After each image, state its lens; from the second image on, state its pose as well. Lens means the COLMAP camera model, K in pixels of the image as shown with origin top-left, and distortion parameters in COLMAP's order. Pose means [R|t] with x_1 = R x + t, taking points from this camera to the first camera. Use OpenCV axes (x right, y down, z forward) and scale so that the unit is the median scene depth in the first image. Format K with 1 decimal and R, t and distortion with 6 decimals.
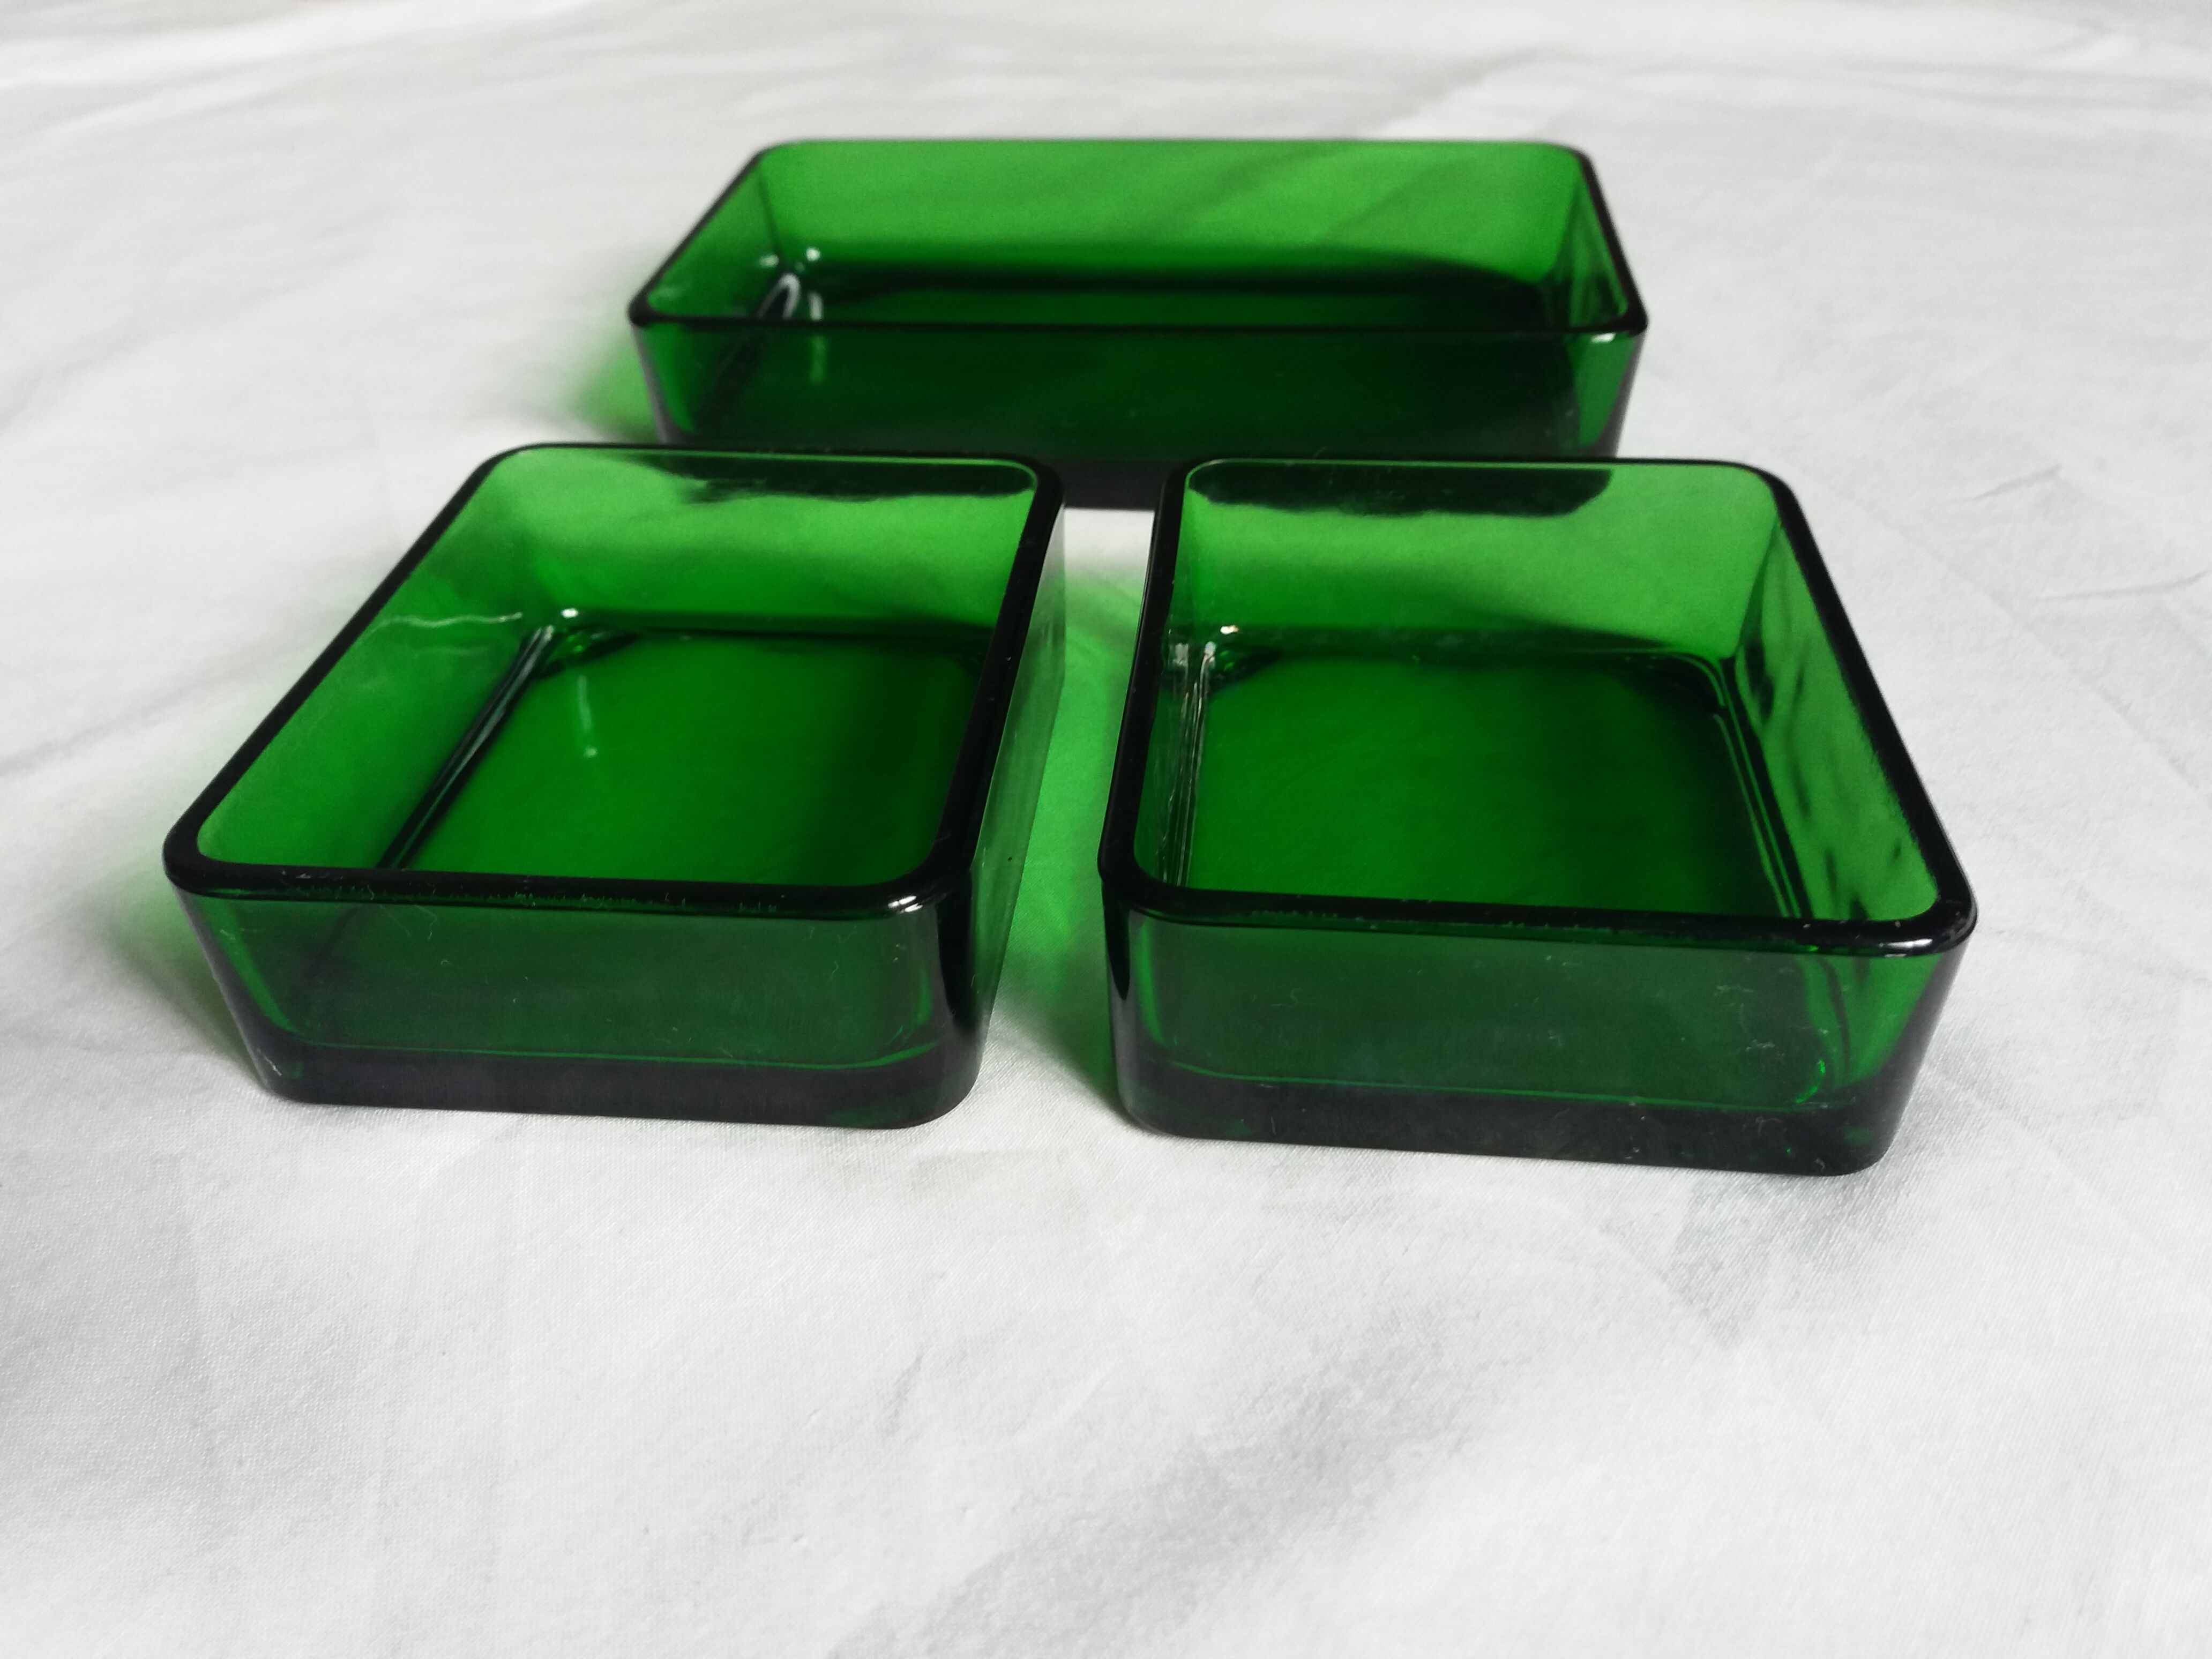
lens RADIAL K [[1836.1, 0, 1073.8], [0, 1836.1, 838.9], [0, 0, 1]] dist [0.010600, -0.036789]
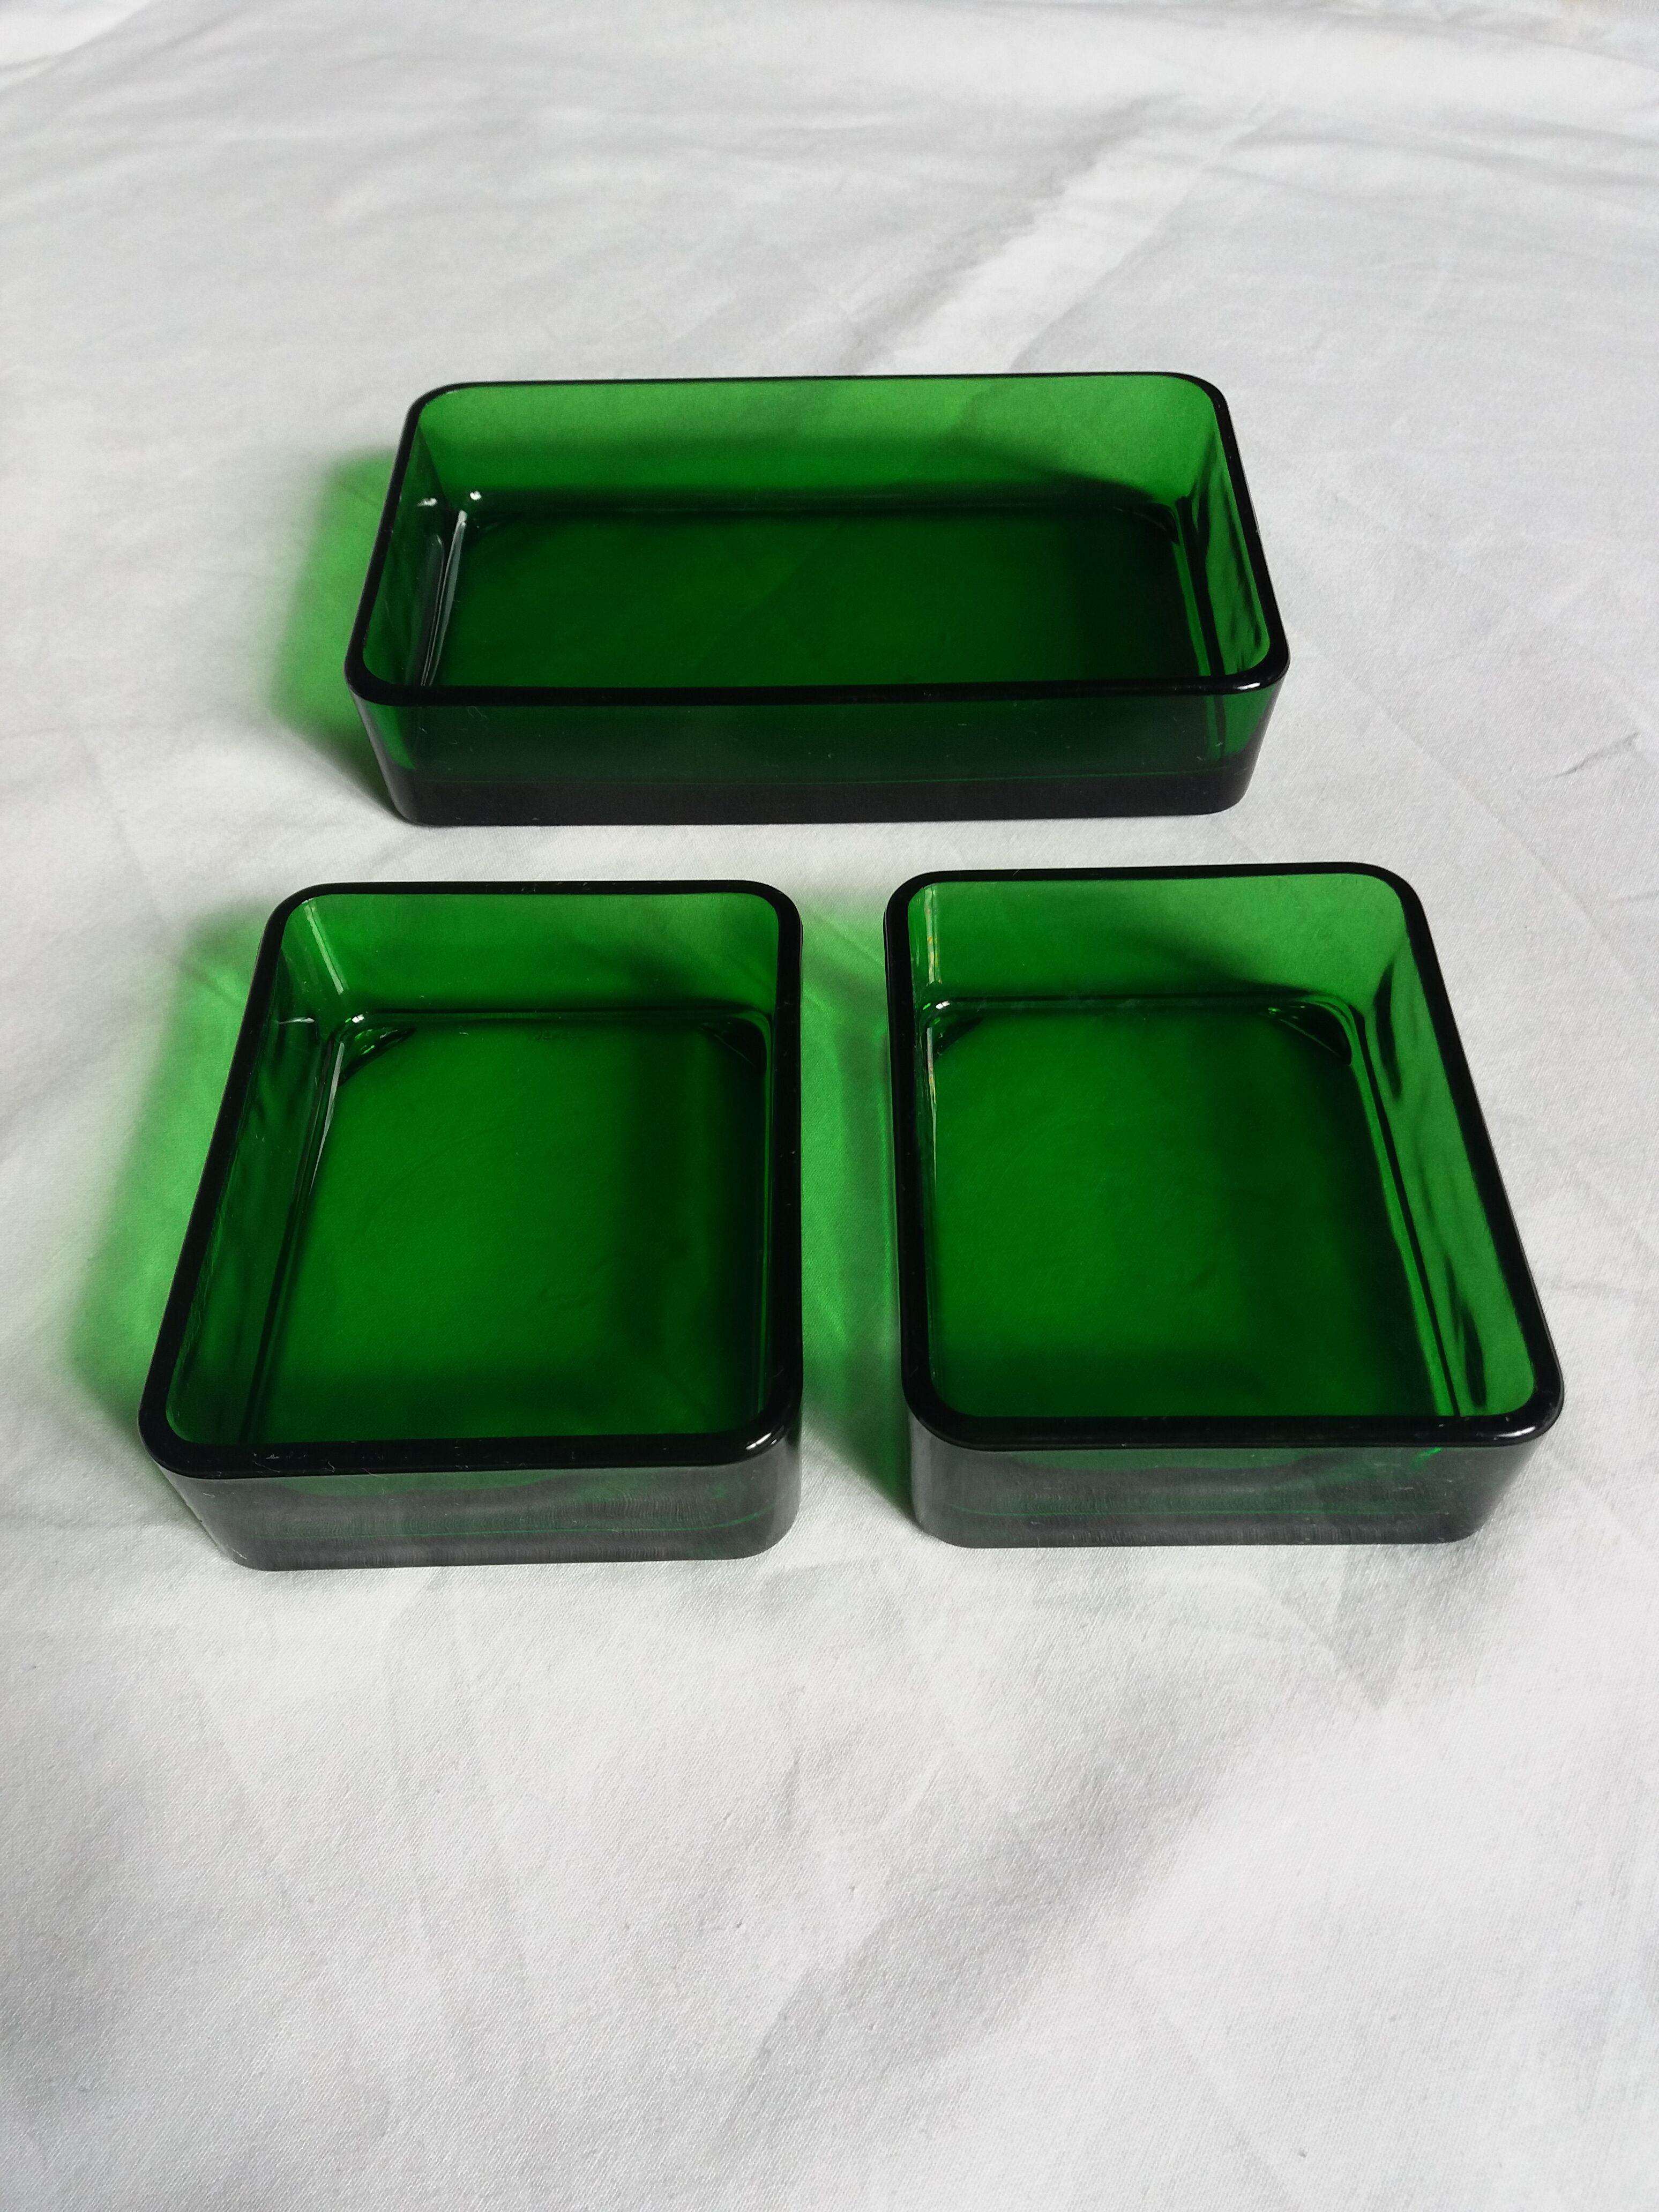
lens RADIAL K [[1836.1, 0, 810.8], [0, 1836.1, 1109.4], [0, 0, 1]] dist [0.010600, -0.036789]
pose [[0.993648, -0.080718, 0.078406, -0.128569], [0.058333, 0.965307, 0.254519, -0.477685], [-0.096230, -0.248328, 0.963884, -0.170114]]
